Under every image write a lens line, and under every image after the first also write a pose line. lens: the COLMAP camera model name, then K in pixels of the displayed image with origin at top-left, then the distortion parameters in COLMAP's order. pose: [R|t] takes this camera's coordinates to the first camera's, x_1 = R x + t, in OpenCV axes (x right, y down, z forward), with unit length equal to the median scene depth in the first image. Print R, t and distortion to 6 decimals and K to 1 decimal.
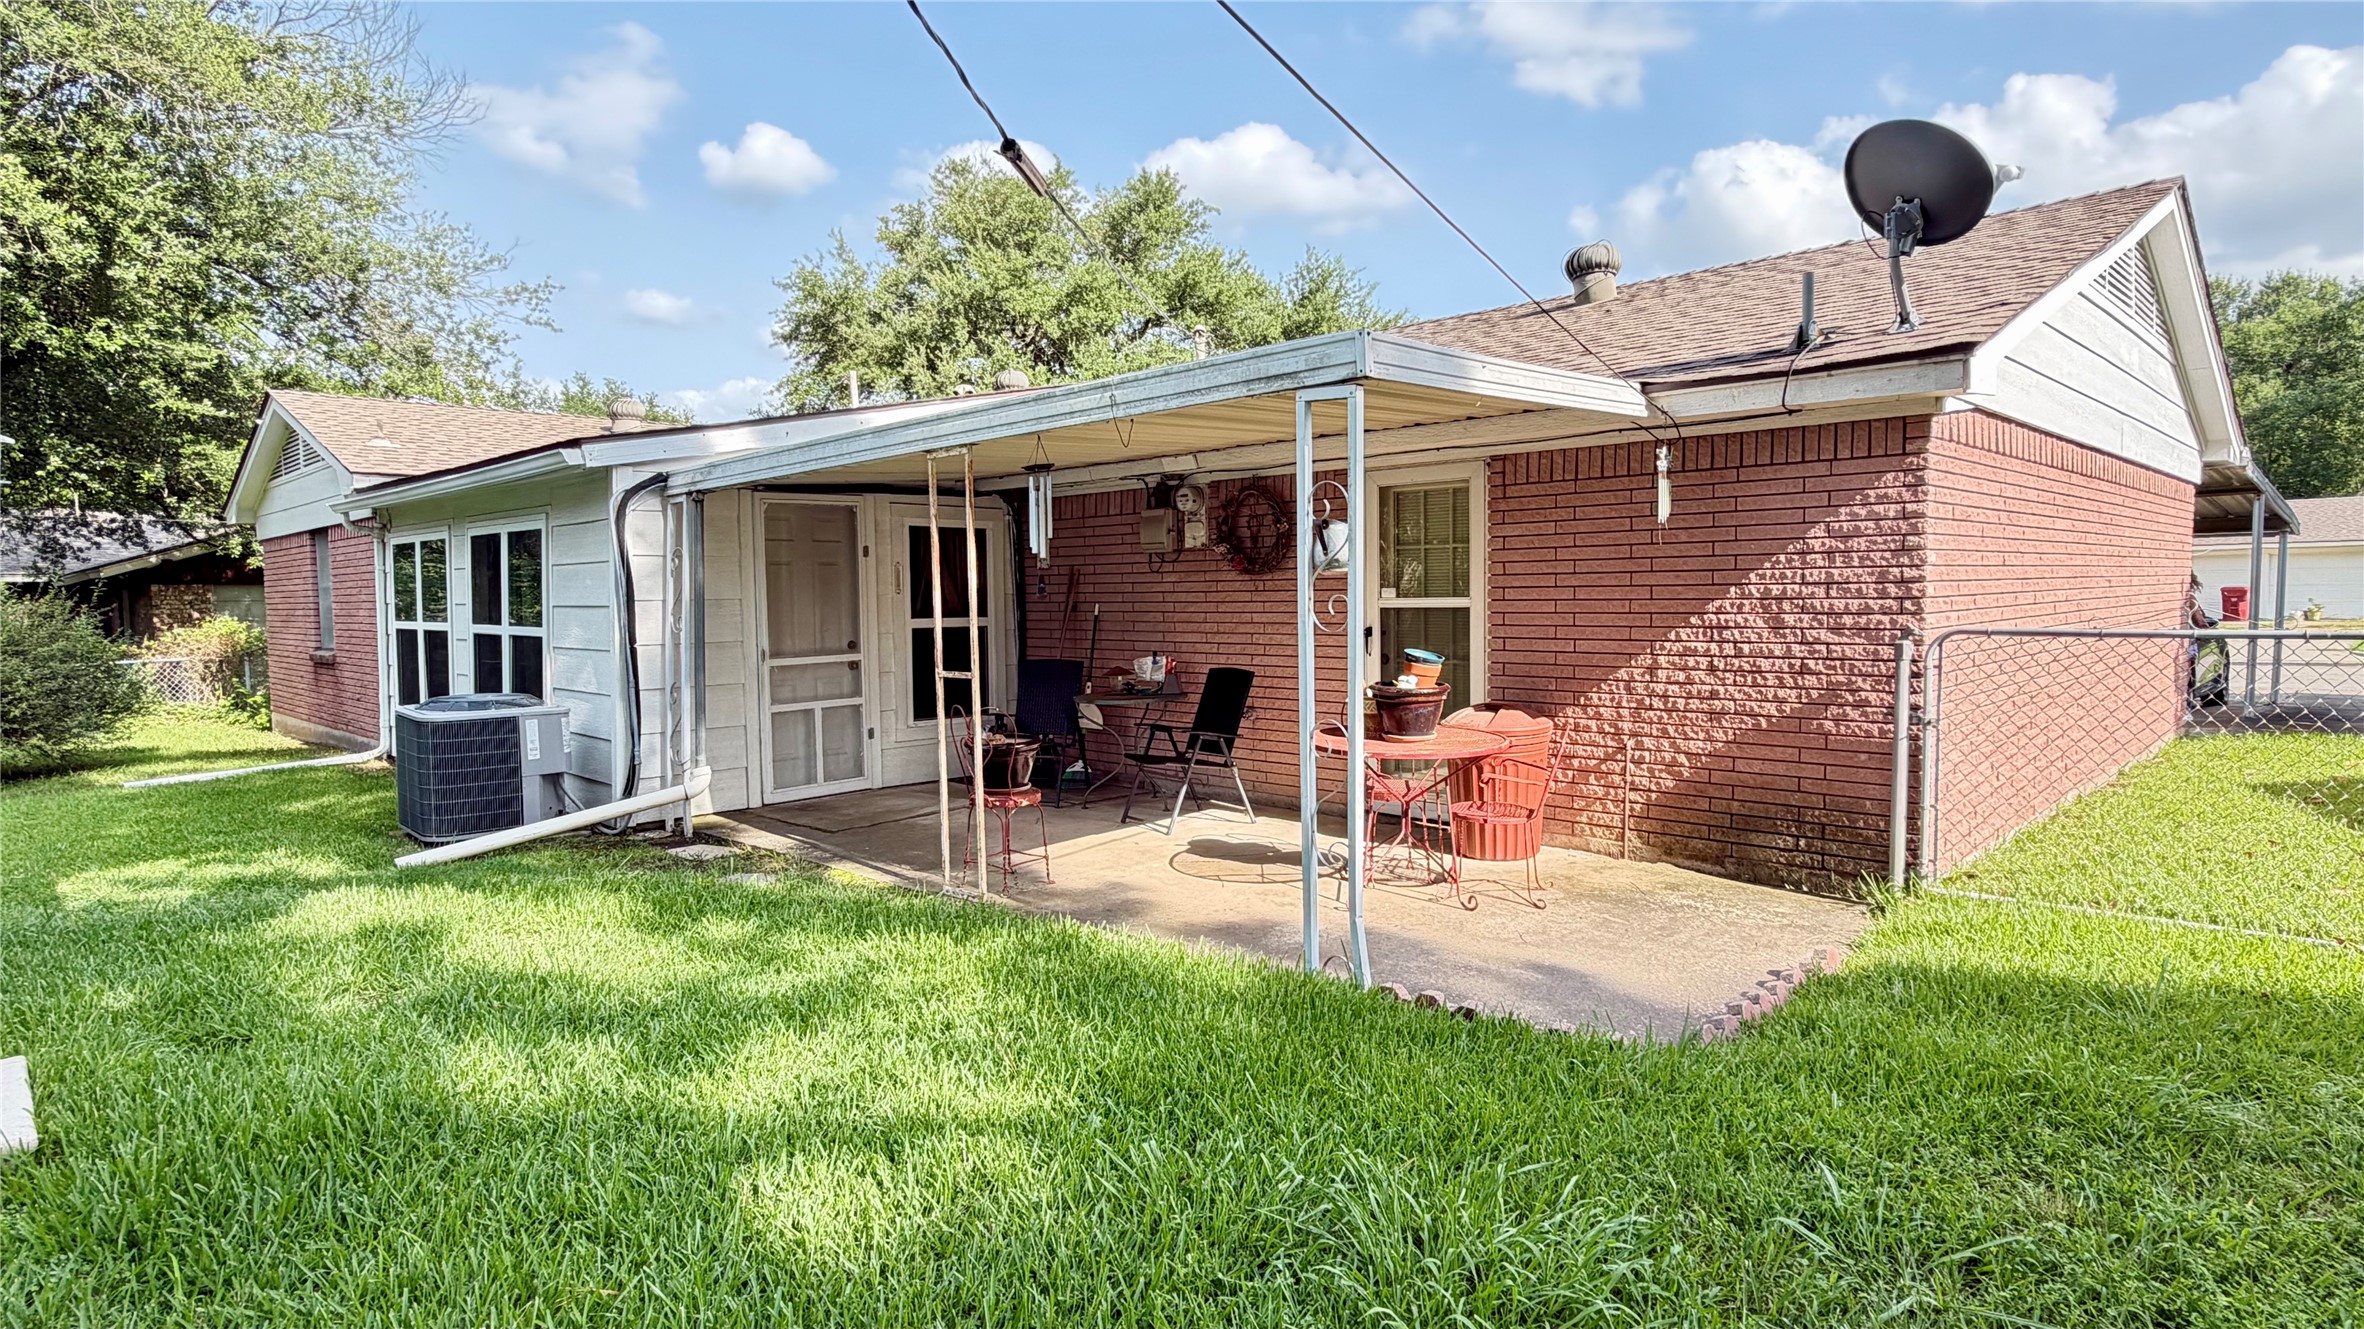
lens RADIAL K [[1275.5, 0, 1181.6], [0, 1275.5, 677.1], [0, 0, 1]] dist [0.000079, 0.000697]
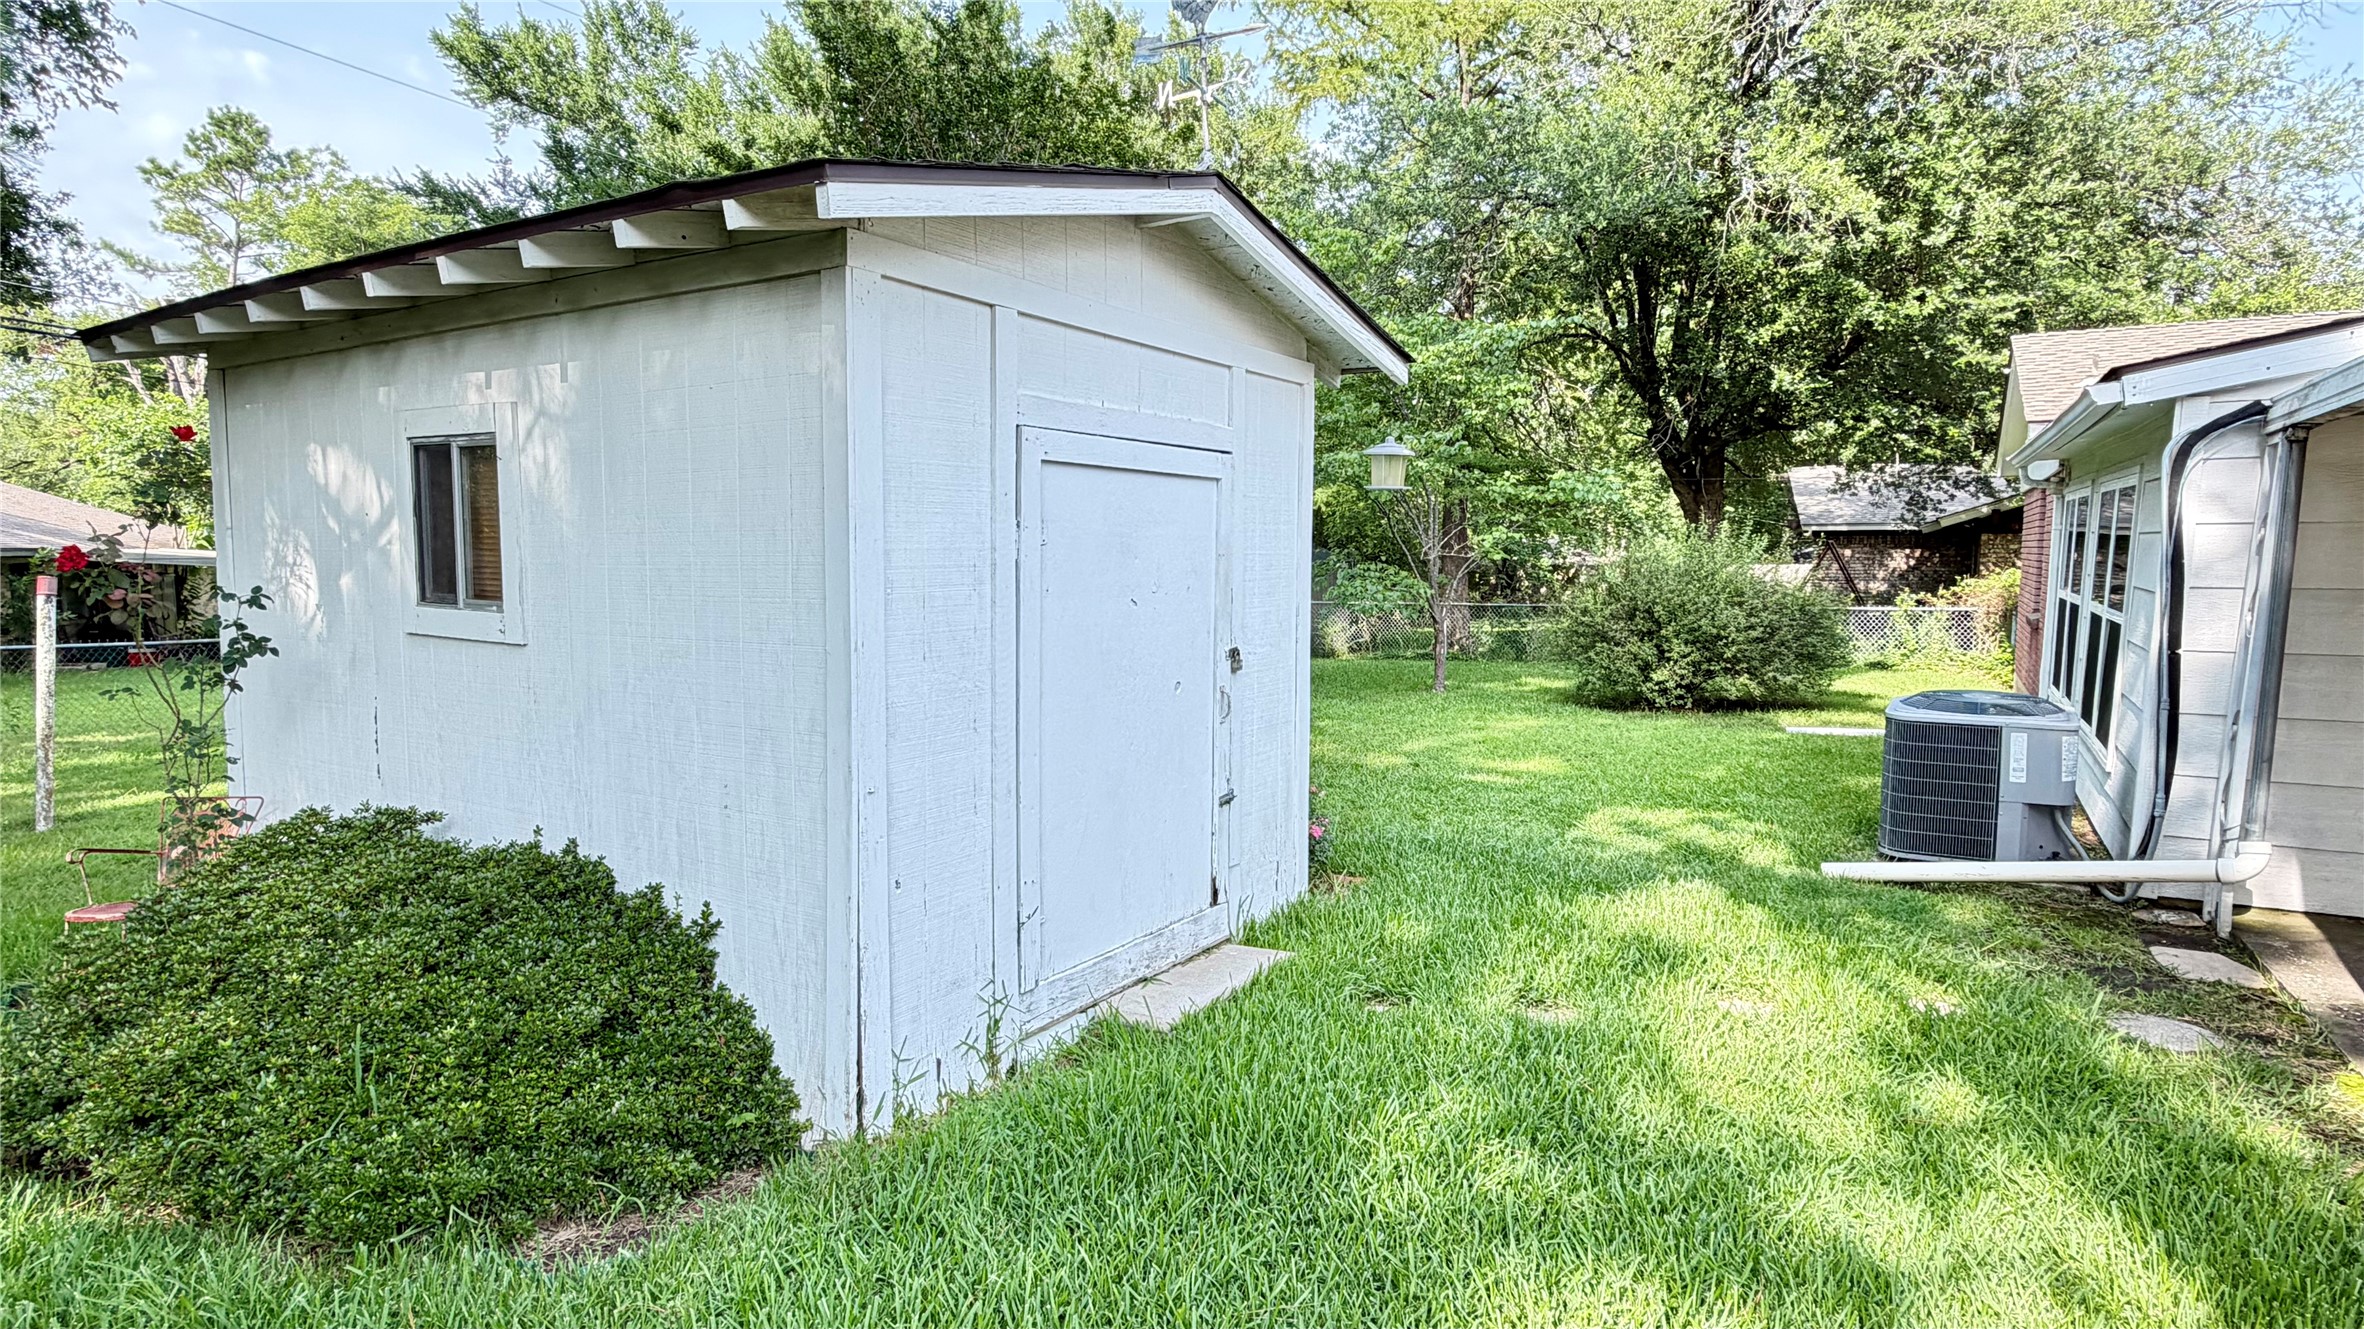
lens RADIAL K [[1275.5, 0, 1181.6], [0, 1275.5, 677.1], [0, 0, 1]] dist [0.000079, 0.000697]
pose [[0.247278, 0.112094, -0.962439, 0.091026], [-0.065126, 0.992962, 0.098917, -0.033884], [0.966753, 0.038220, 0.252838, 0.214479]]
